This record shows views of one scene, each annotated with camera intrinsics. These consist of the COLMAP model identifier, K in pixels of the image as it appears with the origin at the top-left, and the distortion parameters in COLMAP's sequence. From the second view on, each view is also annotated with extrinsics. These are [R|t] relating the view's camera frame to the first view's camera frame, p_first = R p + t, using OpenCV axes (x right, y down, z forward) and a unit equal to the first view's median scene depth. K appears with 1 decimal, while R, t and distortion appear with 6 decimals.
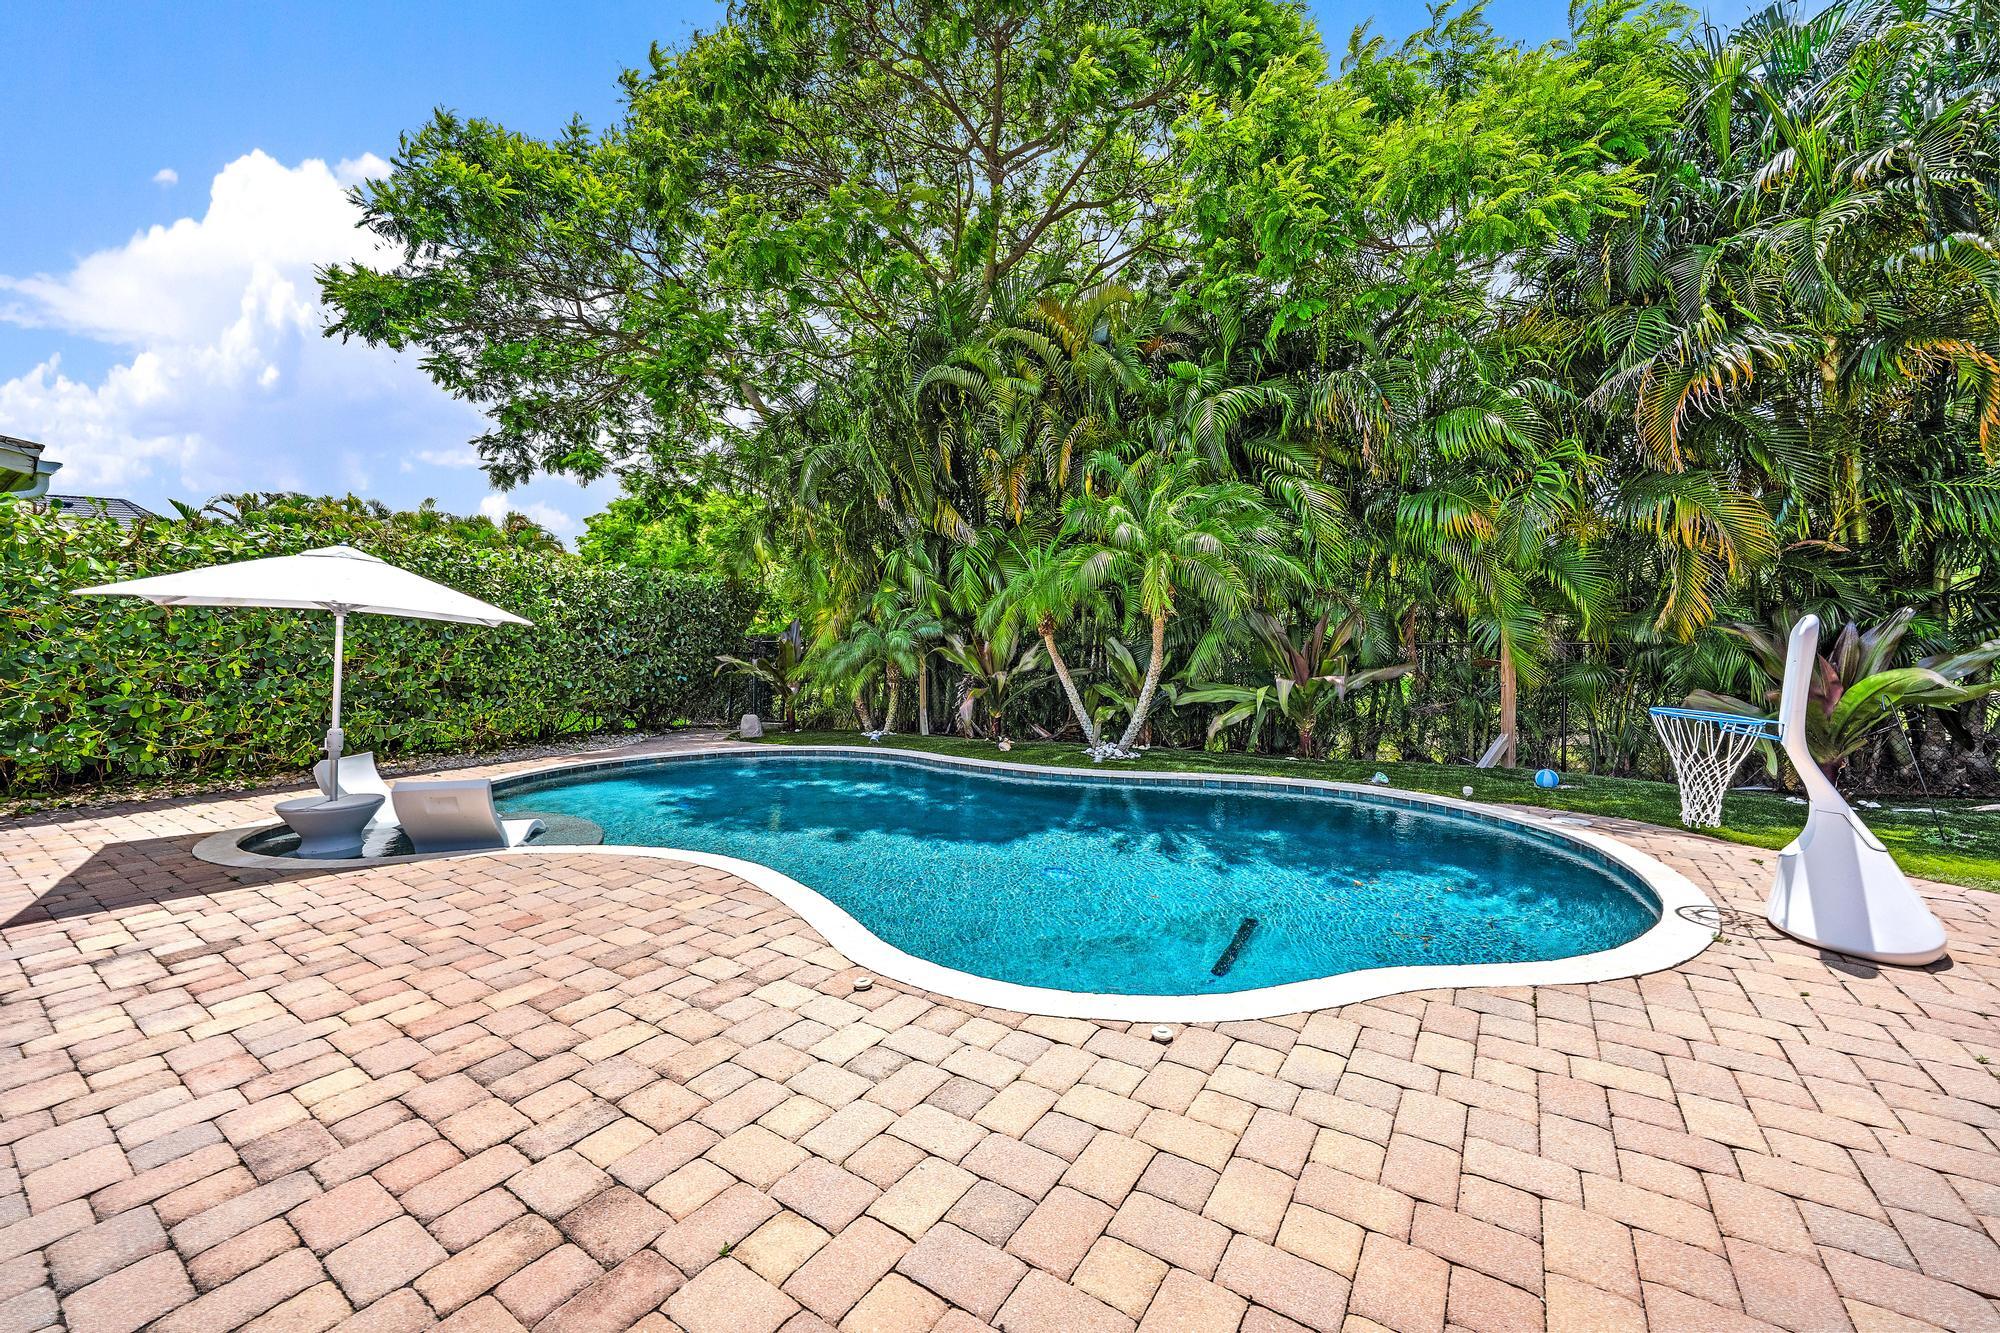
lens RADIAL K [[768.2, 0, 1002.1], [0, 768.2, 659.7], [0, 0, 1]] dist [0.006815, 0.000224]
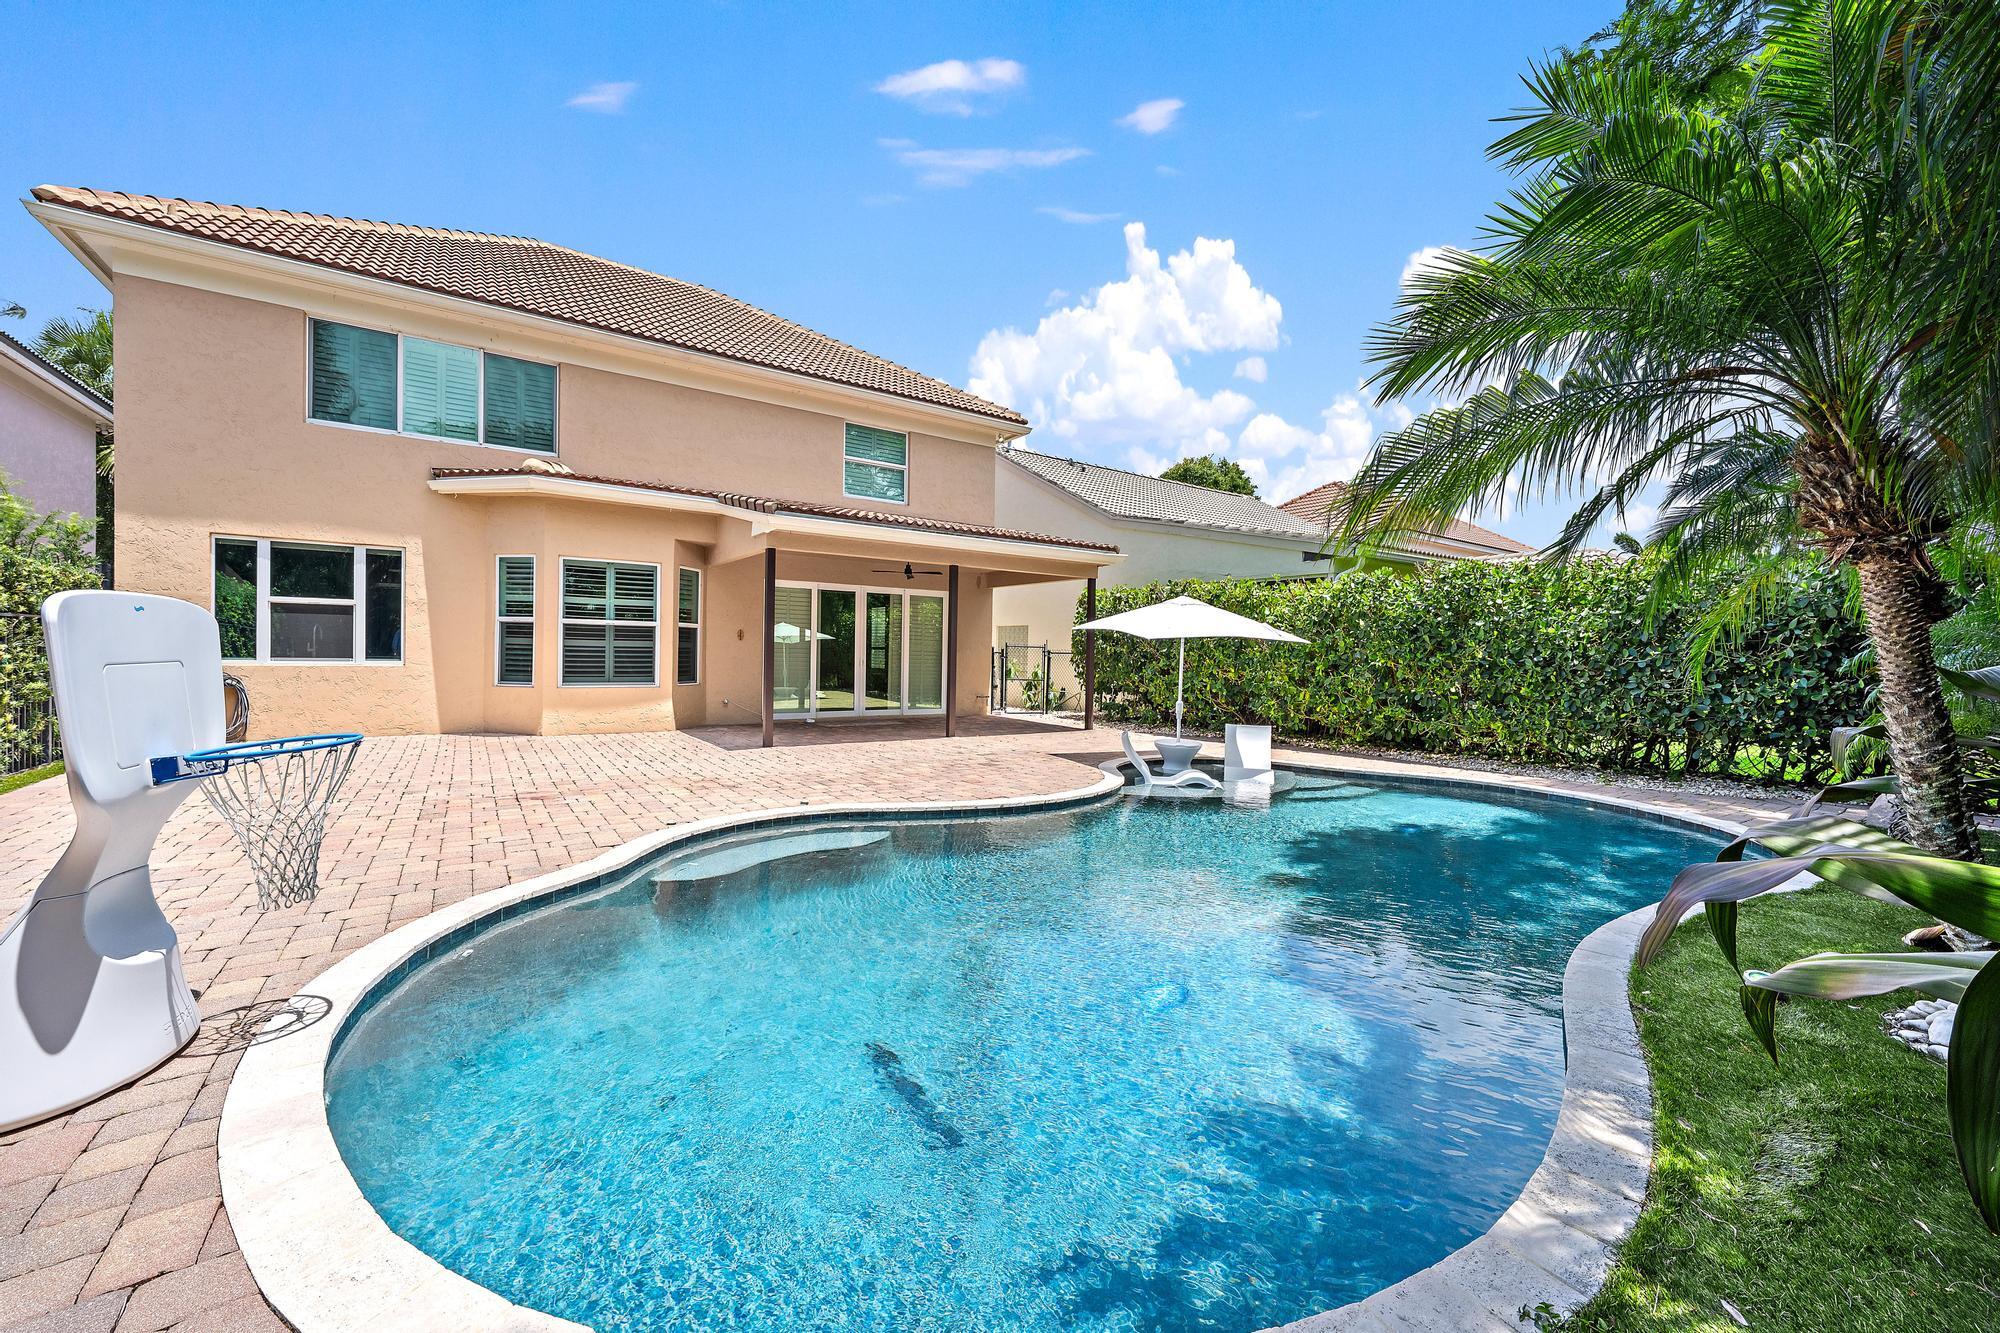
lens RADIAL K [[768.2, 0, 1002.1], [0, 768.2, 659.7], [0, 0, 1]] dist [0.006815, 0.000224]
pose [[-0.360223, 0.001713, -0.932865, 1.342127], [-0.032958, 0.999351, 0.014562, -0.041687], [0.932284, 0.035991, -0.359933, 1.873219]]
